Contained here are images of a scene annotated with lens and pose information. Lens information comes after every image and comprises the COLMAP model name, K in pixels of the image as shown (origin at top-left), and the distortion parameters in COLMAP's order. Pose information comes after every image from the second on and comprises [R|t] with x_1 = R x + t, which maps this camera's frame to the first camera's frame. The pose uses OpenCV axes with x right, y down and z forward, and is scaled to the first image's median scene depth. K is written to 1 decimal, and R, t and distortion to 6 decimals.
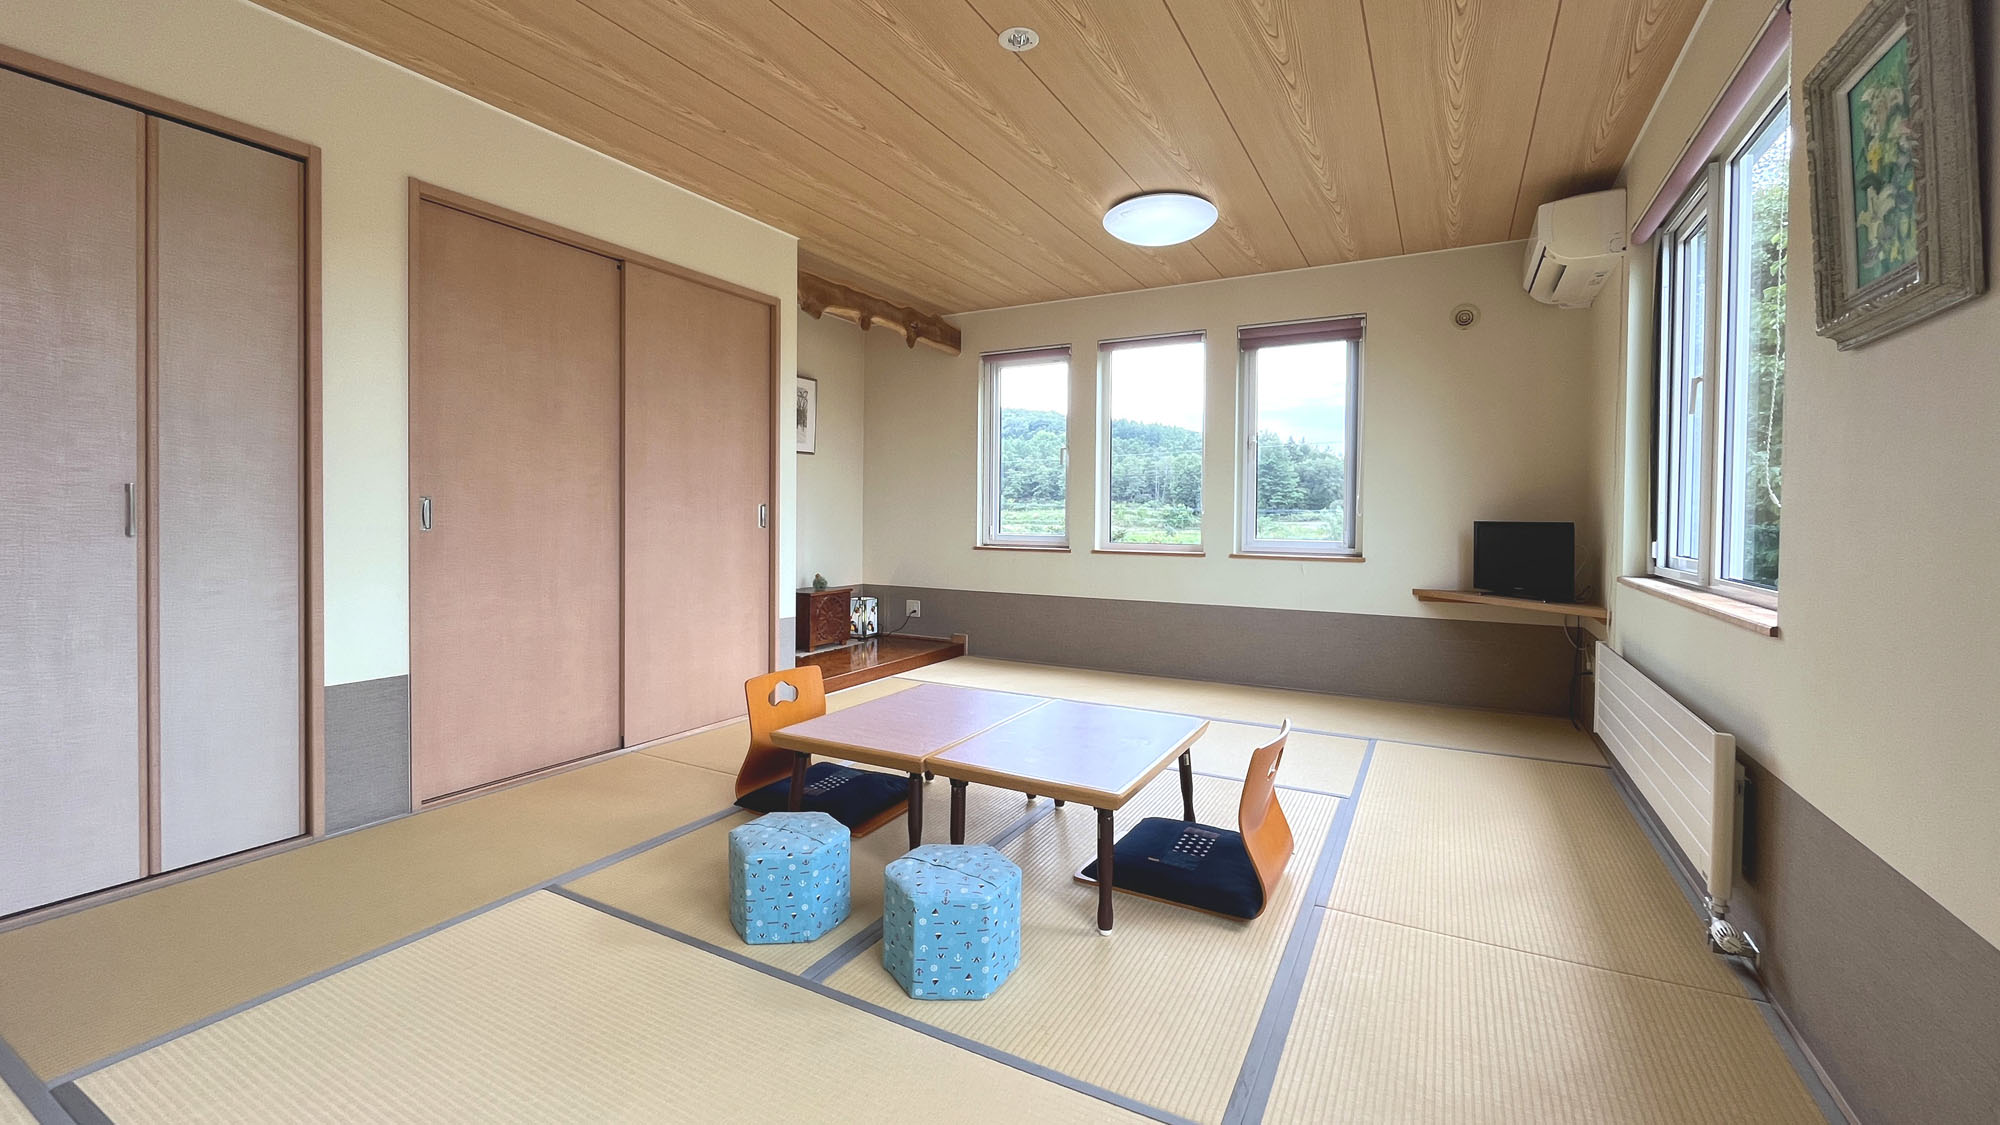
lens RADIAL K [[809.0, 0, 1000.0], [0, 809.0, 562.5], [0, 0, 1]] dist [0.000631, -0.000248]
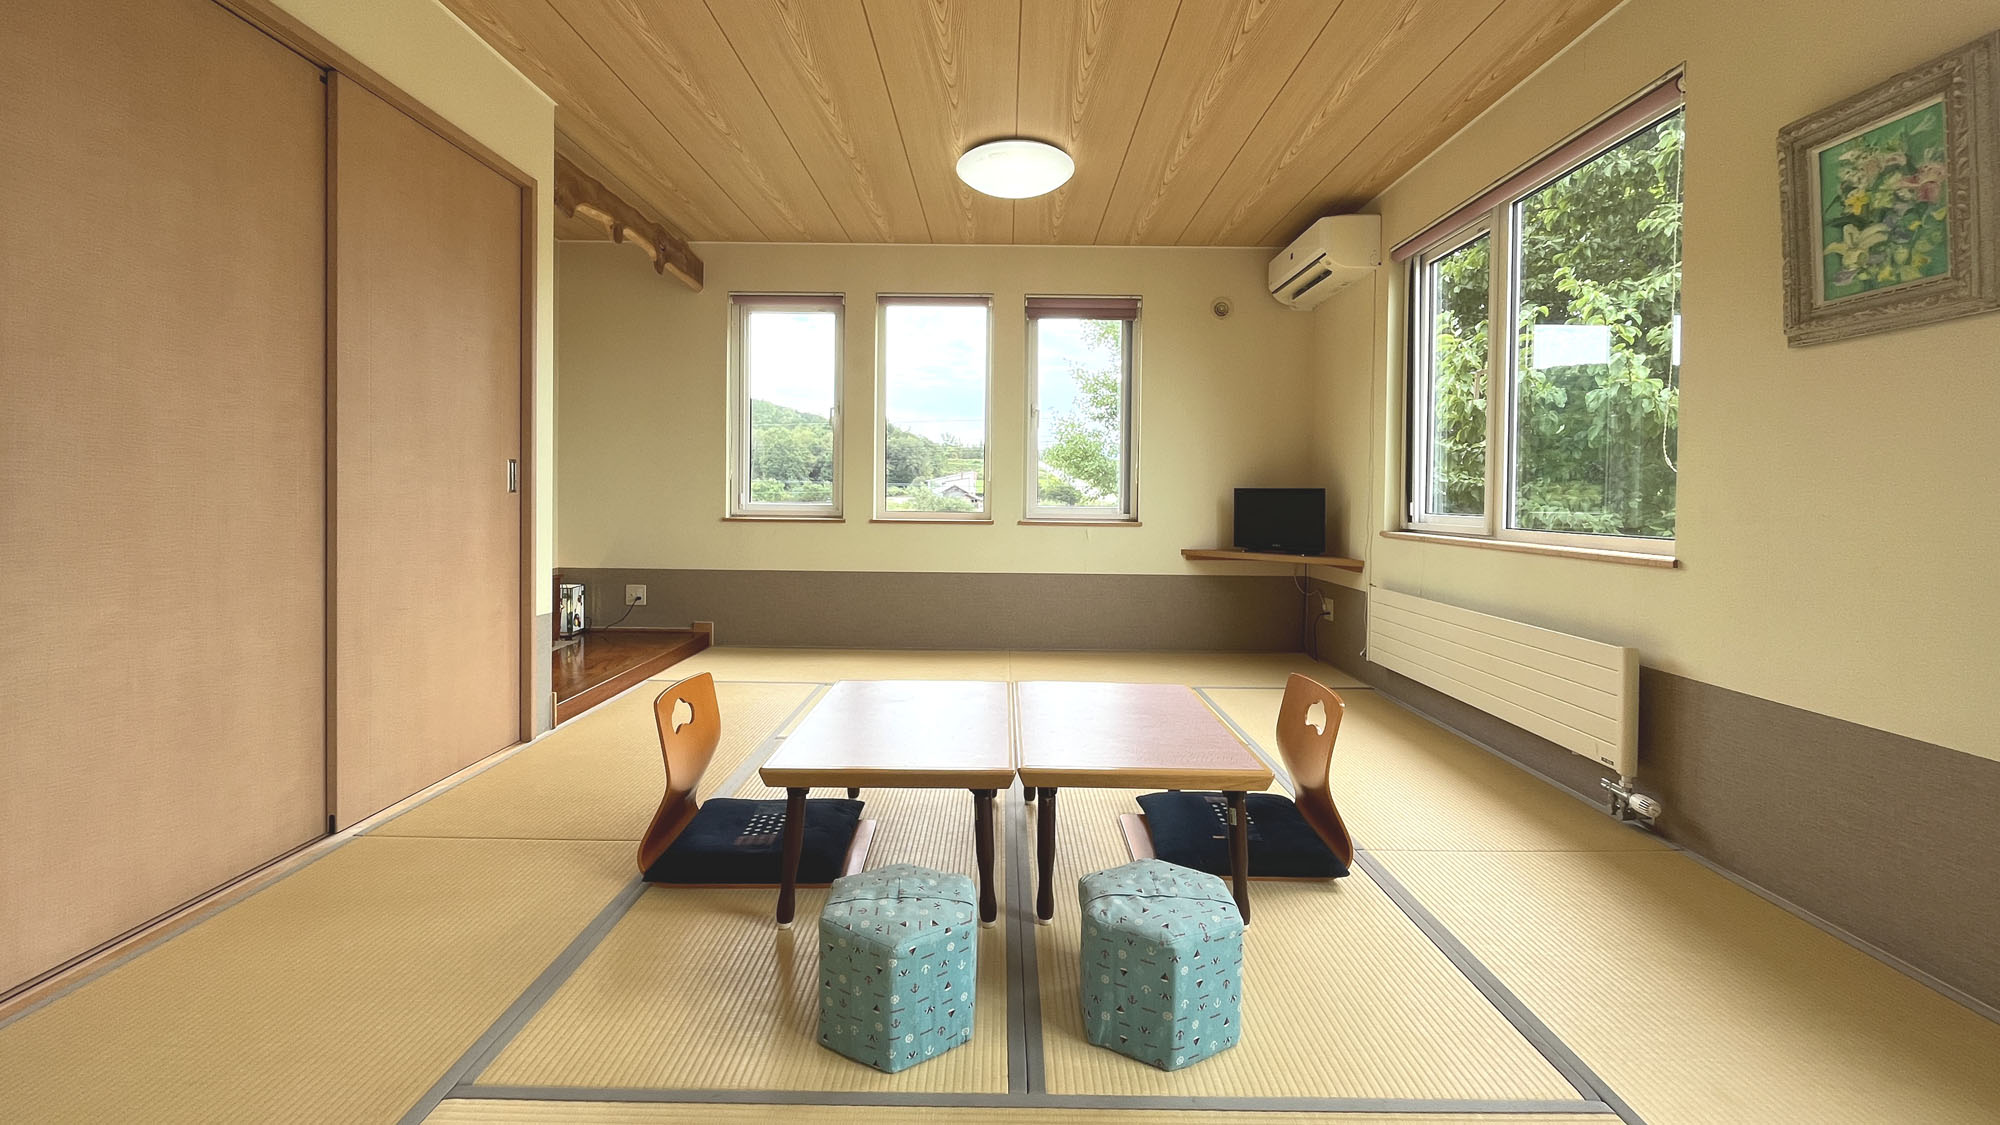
lens RADIAL K [[808.5, 0, 1001.3], [0, 808.5, 533.7], [0, 0, 1]] dist [-0.000189, -0.000001]
pose [[0.879134, -0.022597, 0.476038, -0.289636], [0.024548, 0.999696, 0.002119, 0.003686], [-0.475941, 0.009823, 0.879422, 0.177683]]
